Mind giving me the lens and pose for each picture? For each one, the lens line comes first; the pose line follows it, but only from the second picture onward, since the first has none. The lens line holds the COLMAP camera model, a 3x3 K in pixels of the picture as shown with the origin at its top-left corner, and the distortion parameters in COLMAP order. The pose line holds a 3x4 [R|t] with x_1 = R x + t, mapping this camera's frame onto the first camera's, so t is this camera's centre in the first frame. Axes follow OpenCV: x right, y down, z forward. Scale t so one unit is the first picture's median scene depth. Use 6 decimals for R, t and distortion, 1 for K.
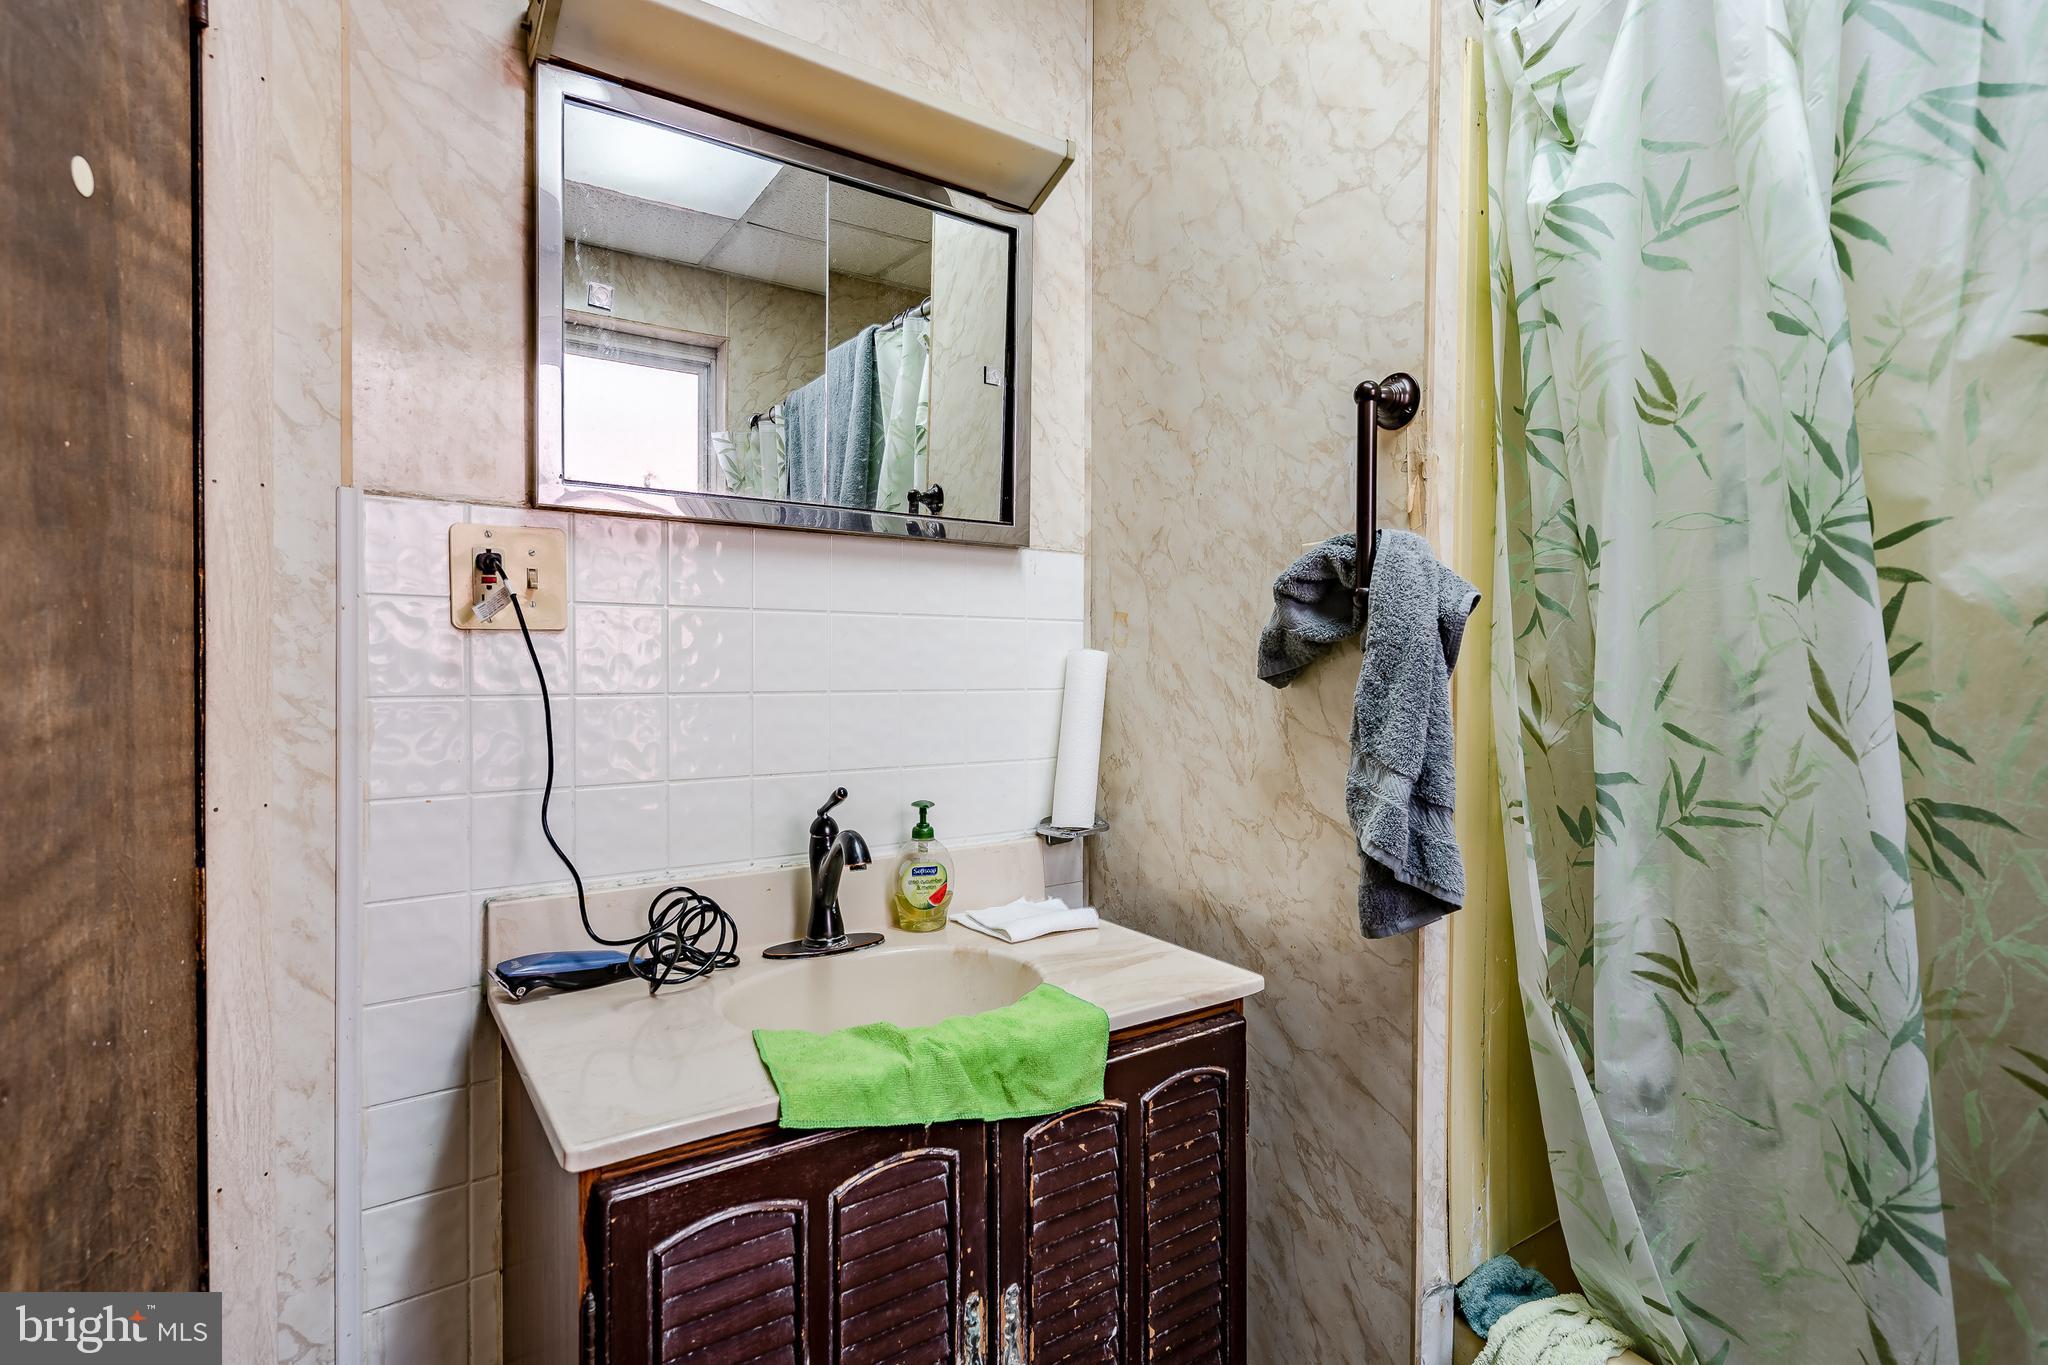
lens RADIAL K [[1013.9, 0, 1022.4], [0, 1013.9, 678.1], [0, 0, 1]] dist [0.004399, 0.001061]
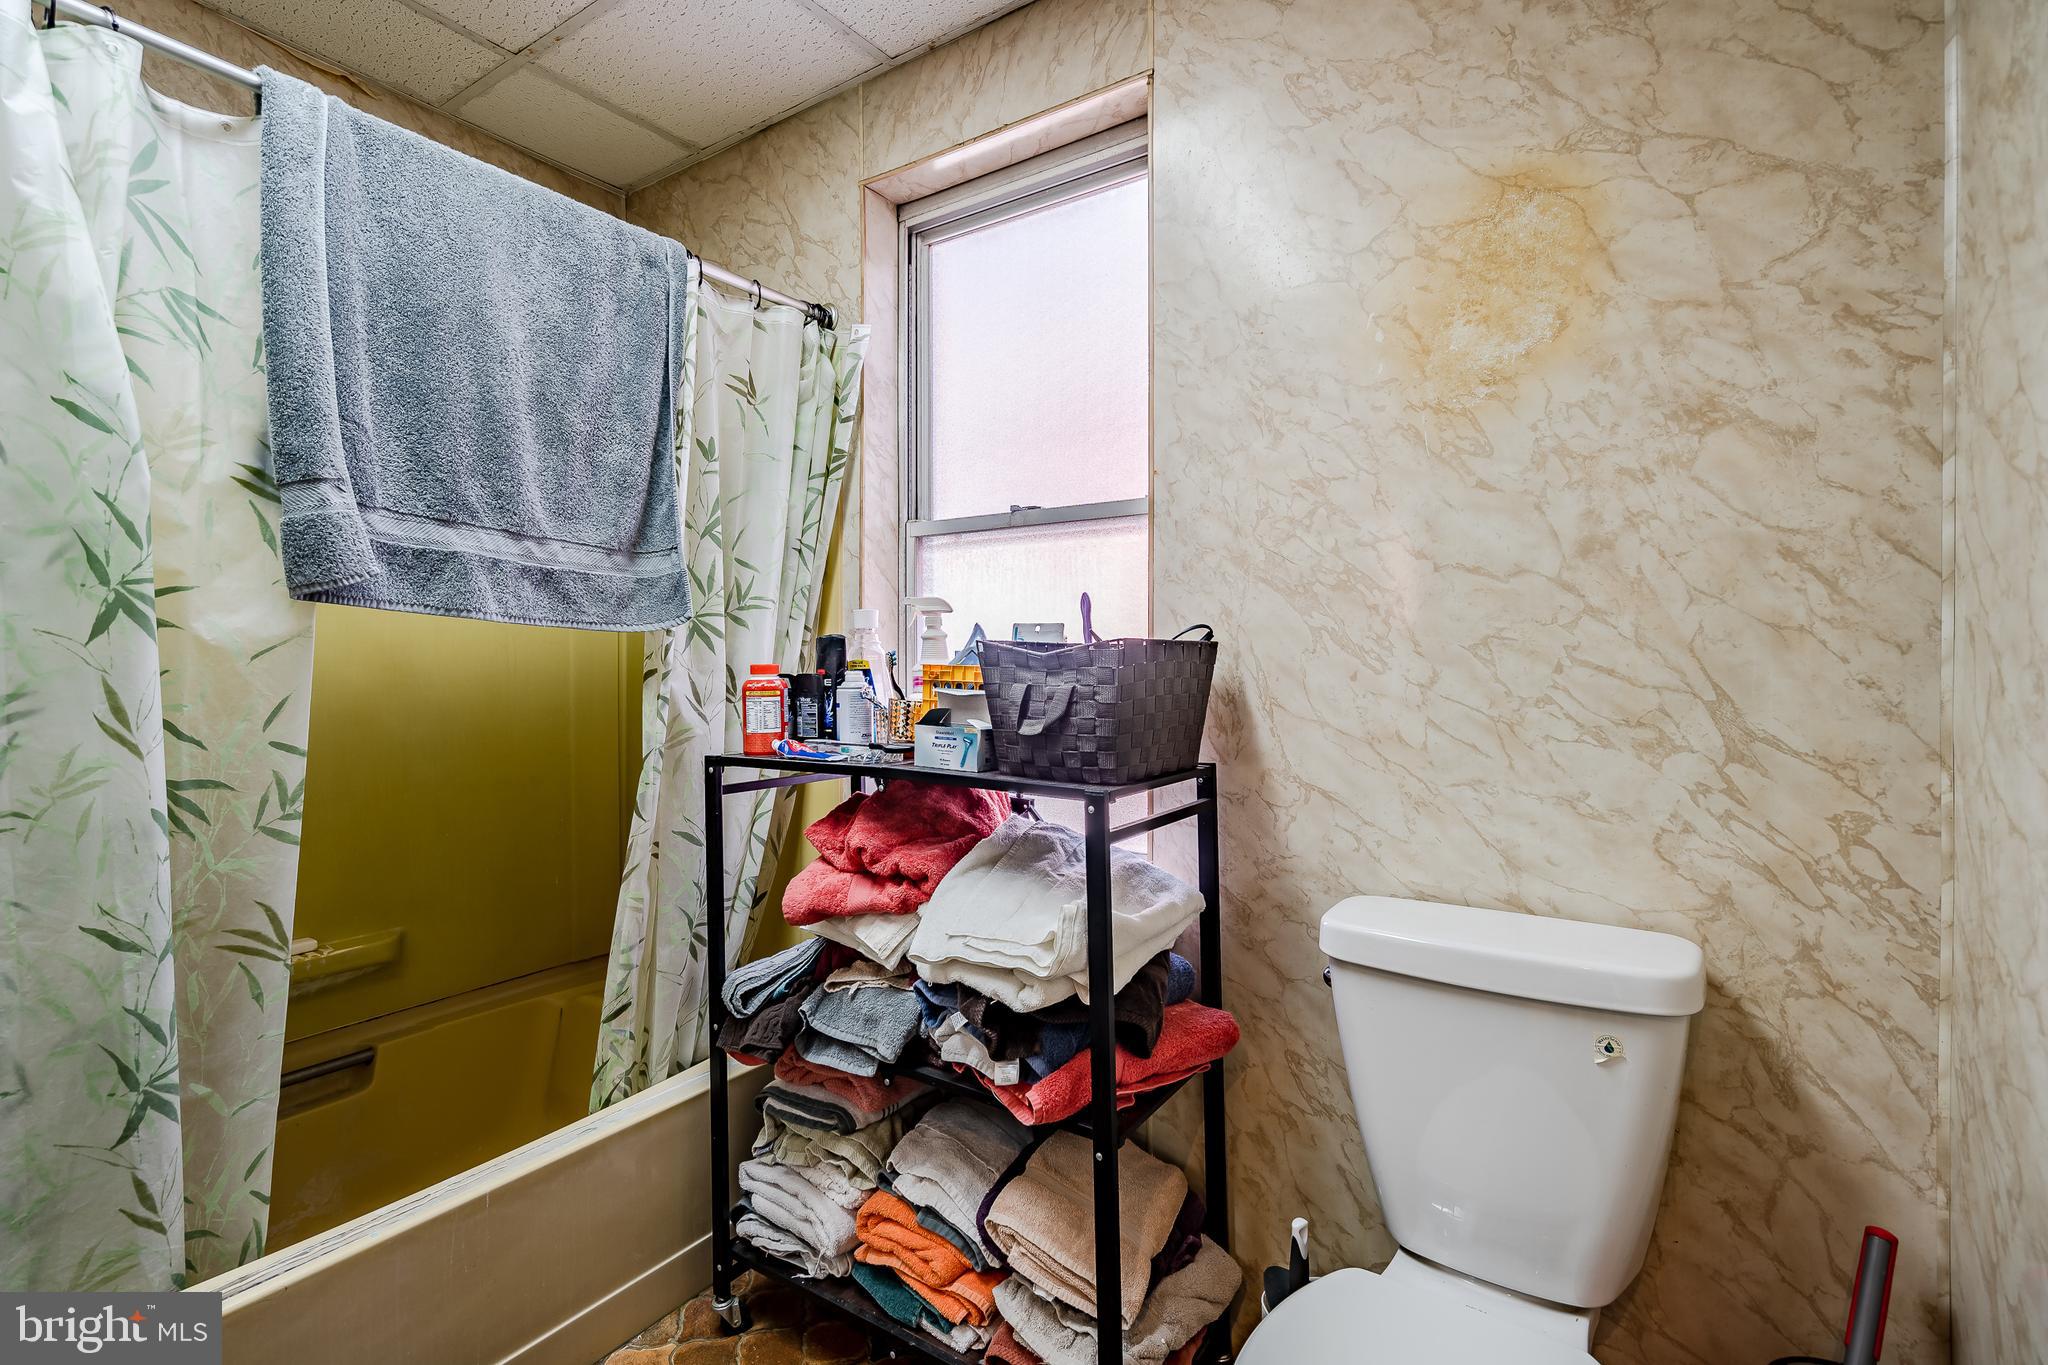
lens RADIAL K [[935.1, 0, 1020.5], [0, 935.1, 669.3], [0, 0, 1]] dist [0.000020, 0.000002]
pose [[-0.370537, -0.015277, 0.928692, -0.770299], [0.016174, 0.999607, 0.022897, -0.047058], [-0.928677, 0.023505, -0.370145, 0.379587]]
